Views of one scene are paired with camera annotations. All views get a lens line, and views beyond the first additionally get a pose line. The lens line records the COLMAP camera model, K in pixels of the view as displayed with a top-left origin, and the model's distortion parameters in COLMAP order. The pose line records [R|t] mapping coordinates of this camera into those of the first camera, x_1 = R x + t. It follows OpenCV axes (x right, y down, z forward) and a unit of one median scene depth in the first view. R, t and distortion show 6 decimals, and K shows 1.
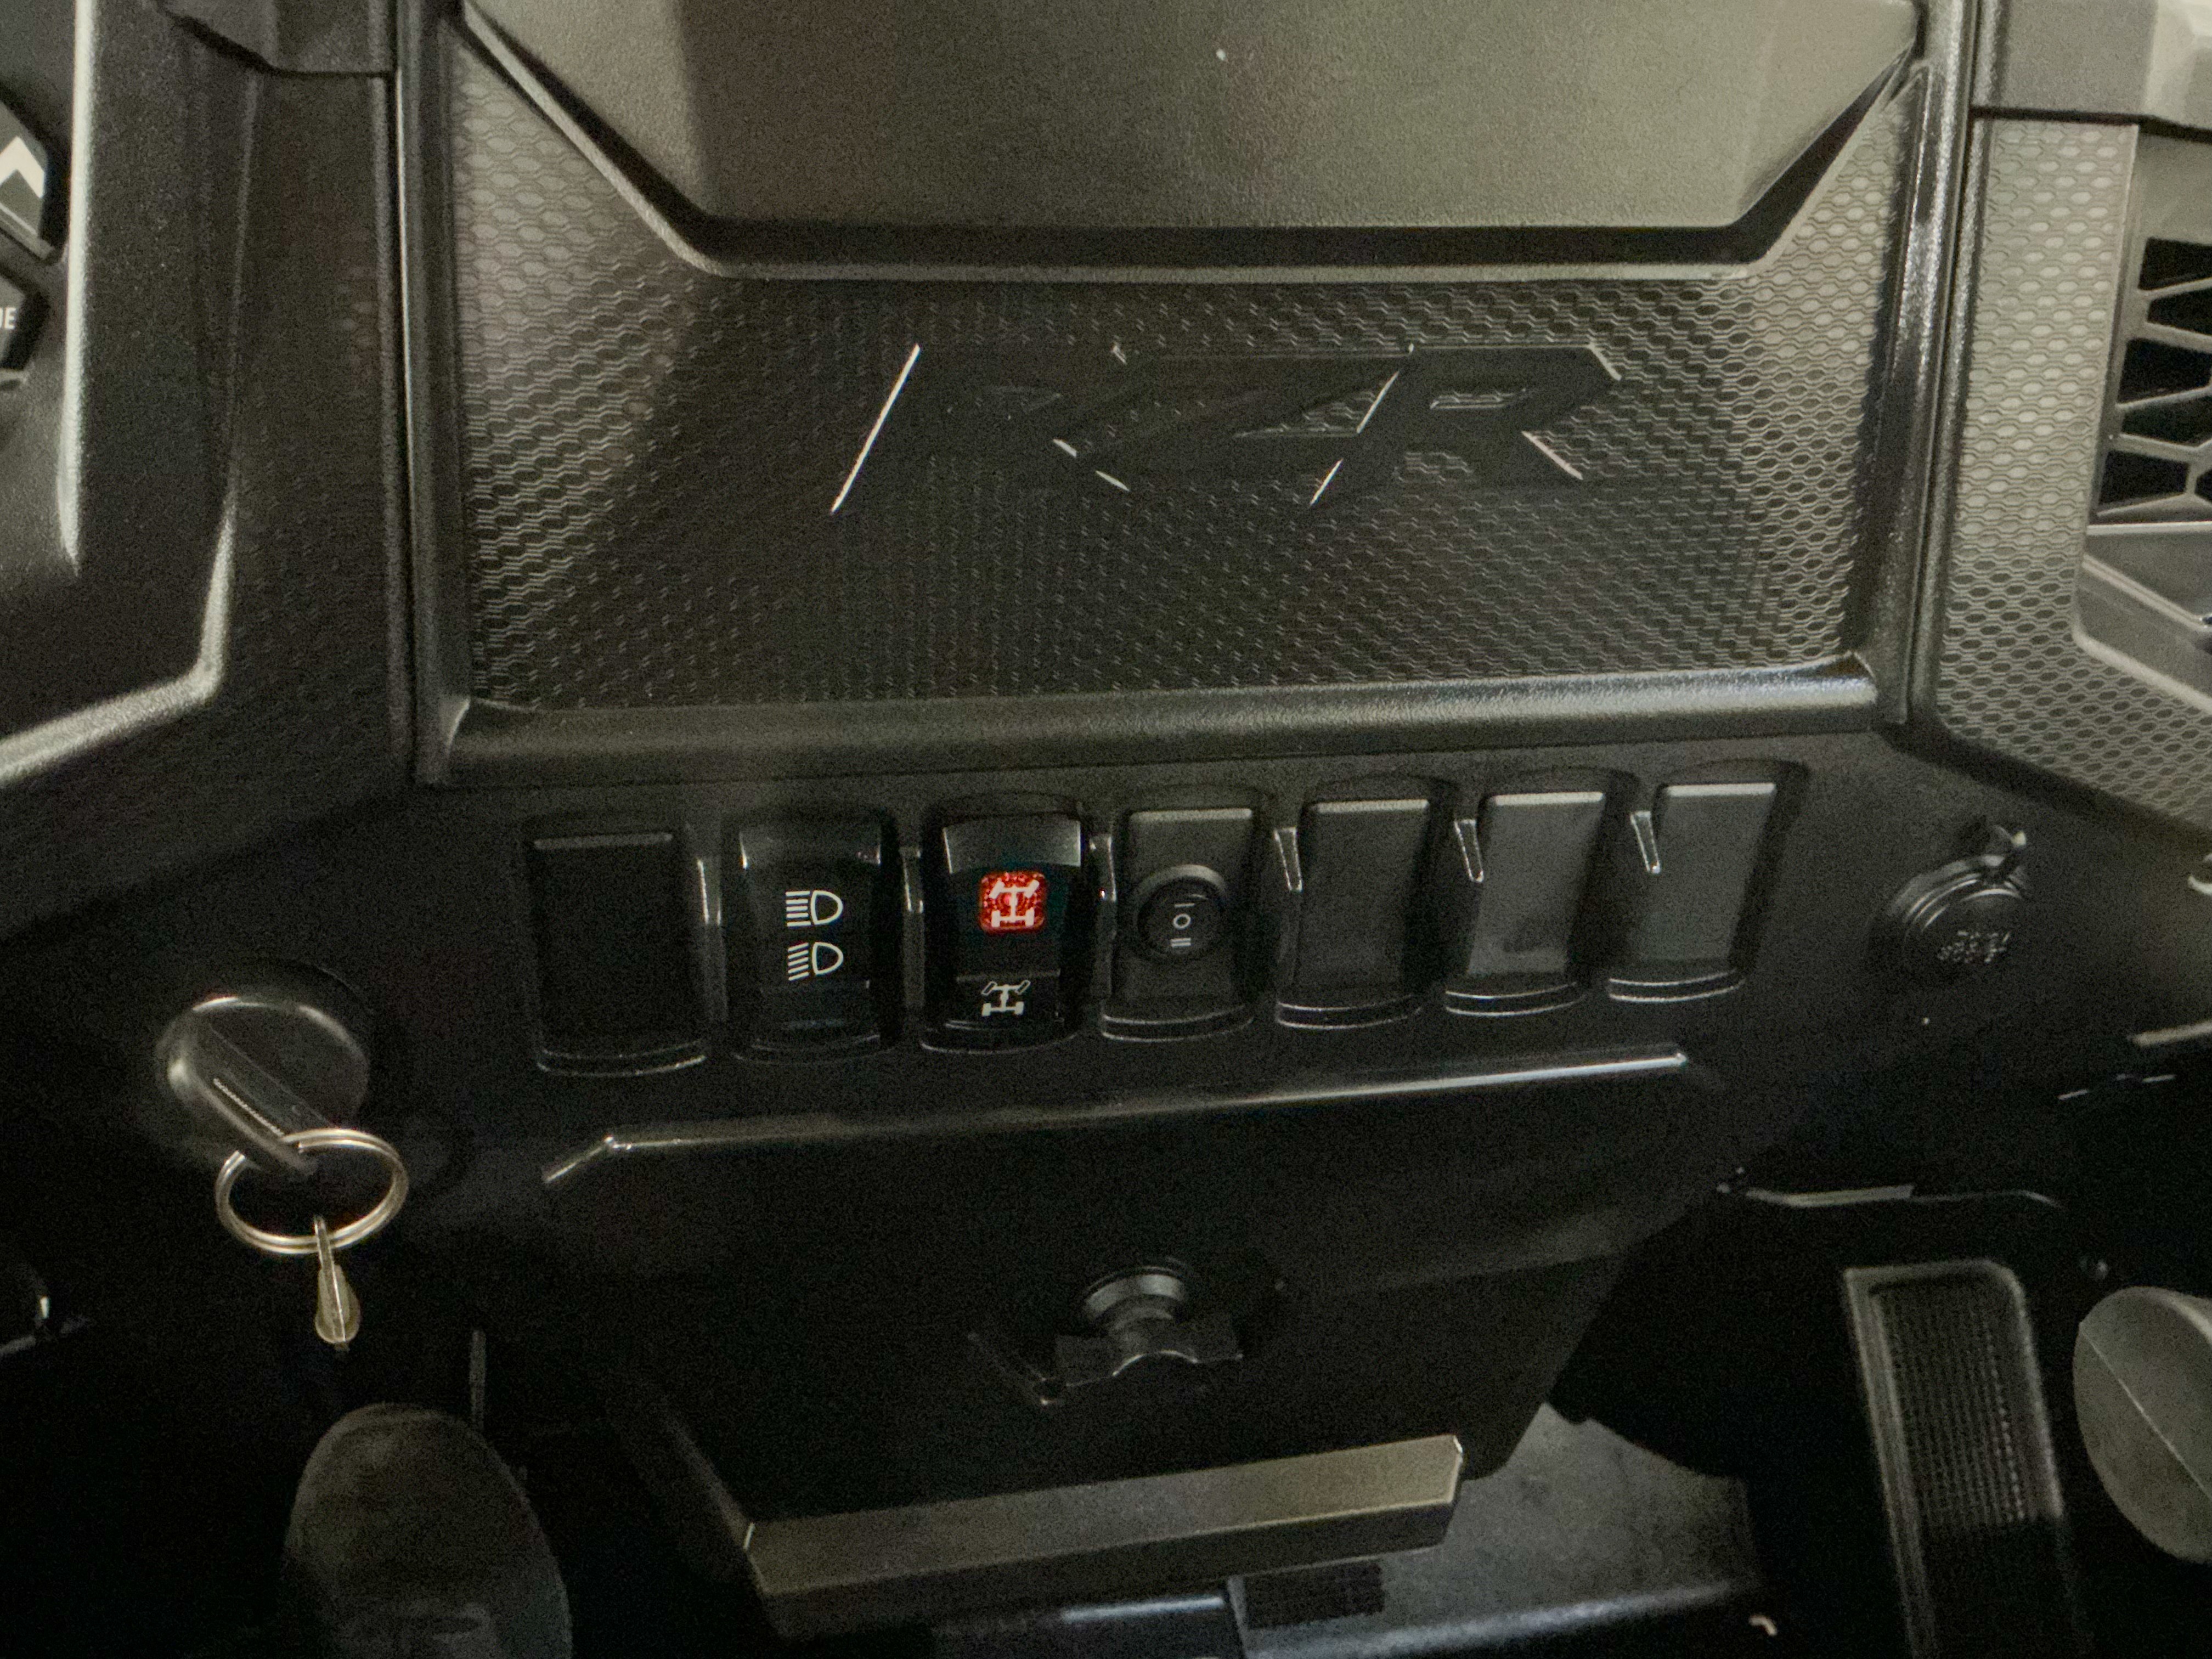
lens RADIAL K [[1773.0, 0, 1095.3], [0, 1773.0, 841.2], [0, 0, 1]] dist [0.051259, -0.035338]
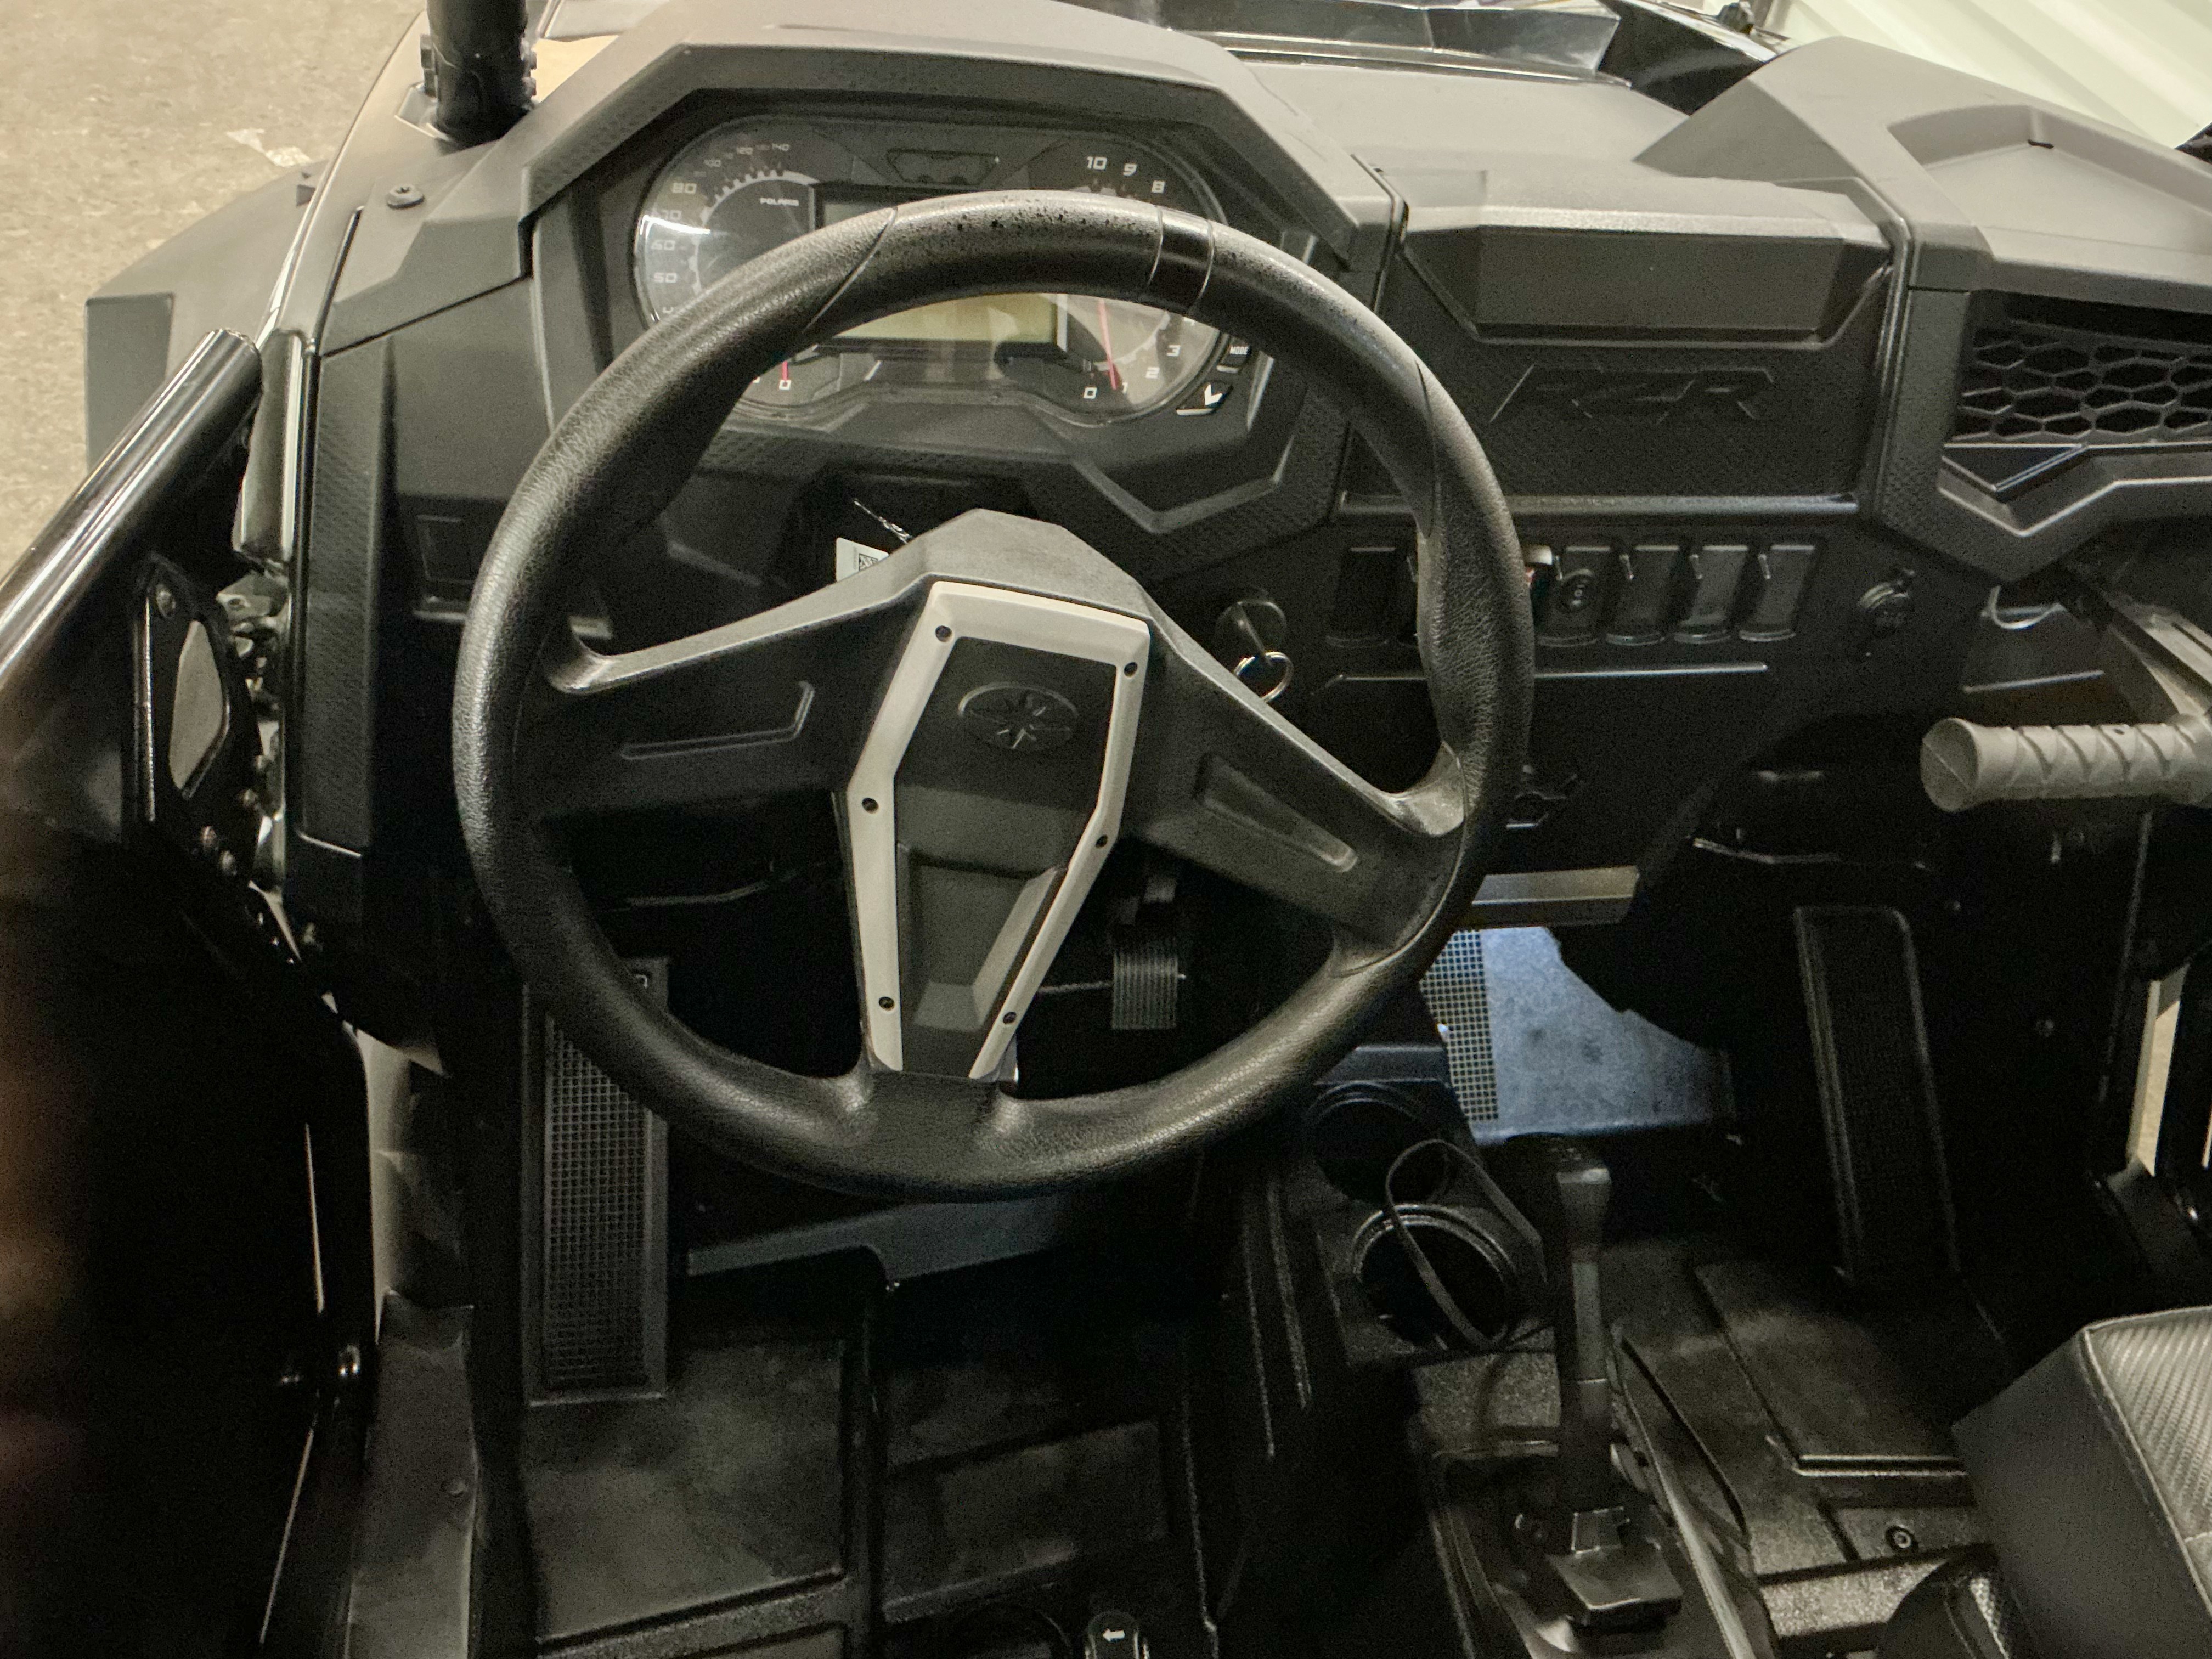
lens RADIAL K [[1773.0, 0, 1119.0], [0, 1773.0, 816.4], [0, 0, 1]] dist [0.051259, -0.035338]
pose [[0.998513, 0.027389, 0.047138, -0.696319], [-0.030403, 0.997457, 0.064458, 0.214519], [-0.045253, -0.065795, 0.996806, -1.462233]]
